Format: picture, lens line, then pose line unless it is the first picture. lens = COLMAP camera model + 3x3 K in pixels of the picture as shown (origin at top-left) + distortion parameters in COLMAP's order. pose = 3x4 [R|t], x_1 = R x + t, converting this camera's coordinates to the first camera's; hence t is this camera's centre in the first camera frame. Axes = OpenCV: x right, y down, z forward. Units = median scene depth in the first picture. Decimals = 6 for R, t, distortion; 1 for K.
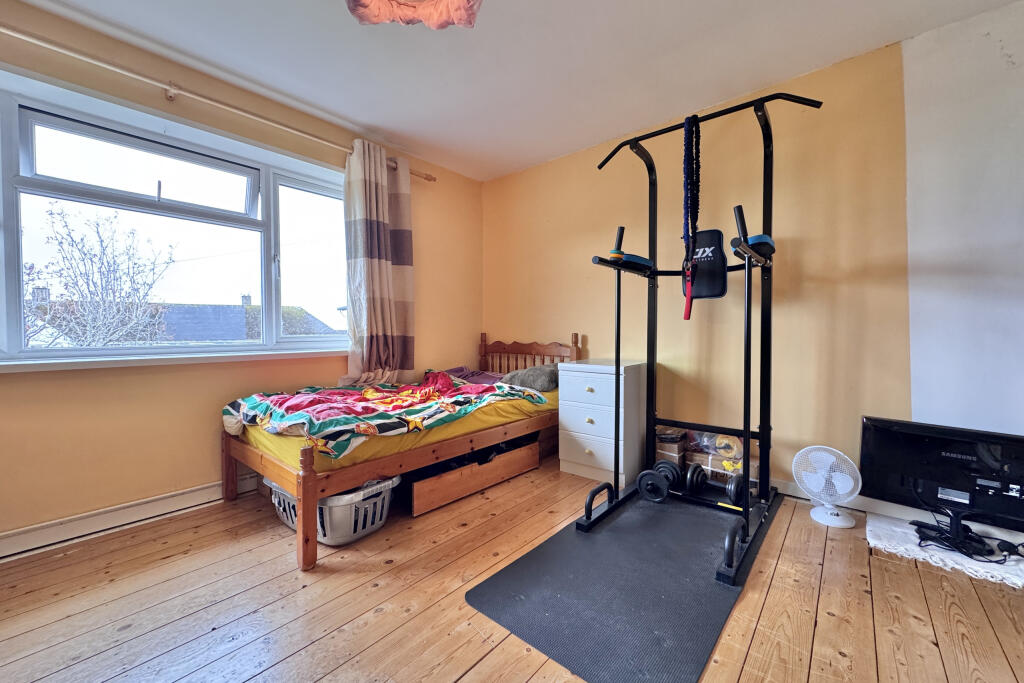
lens RADIAL K [[407.5, 0, 511.7], [0, 407.5, 339.0], [0, 0, 1]] dist [-0.000129, -0.000060]
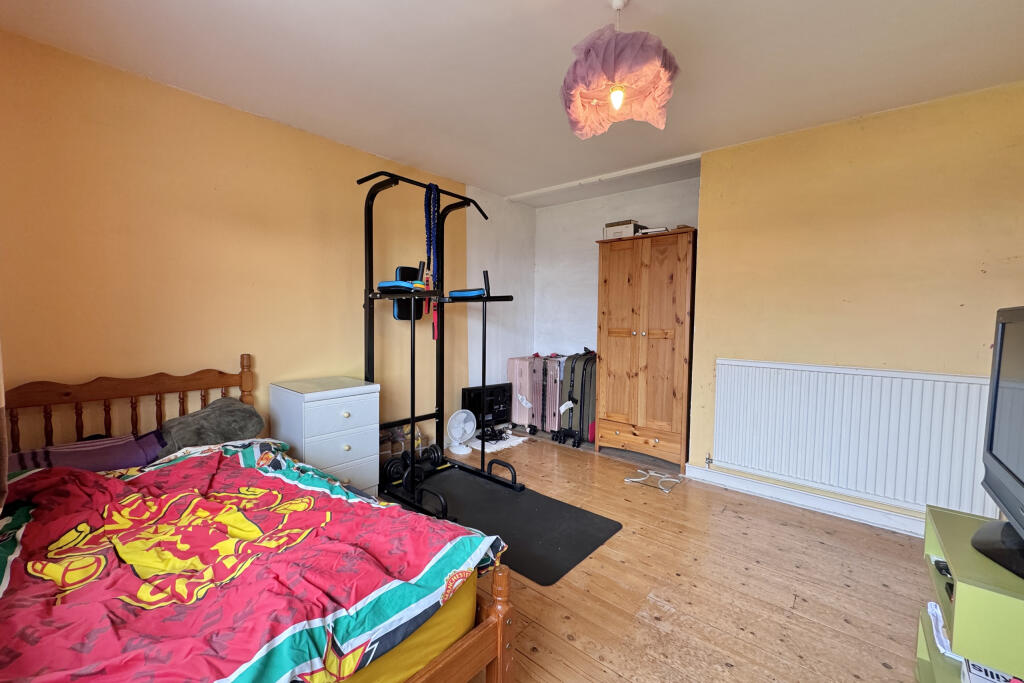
lens RADIAL K [[407.5, 0, 510.9], [0, 407.5, 340.3], [0, 0, 1]] dist [-0.000129, -0.000060]
pose [[0.002730, -0.055743, 0.998441, -1.004984], [0.004669, 0.998435, 0.055730, -0.134224], [-0.999985, 0.004510, 0.002986, 0.849838]]
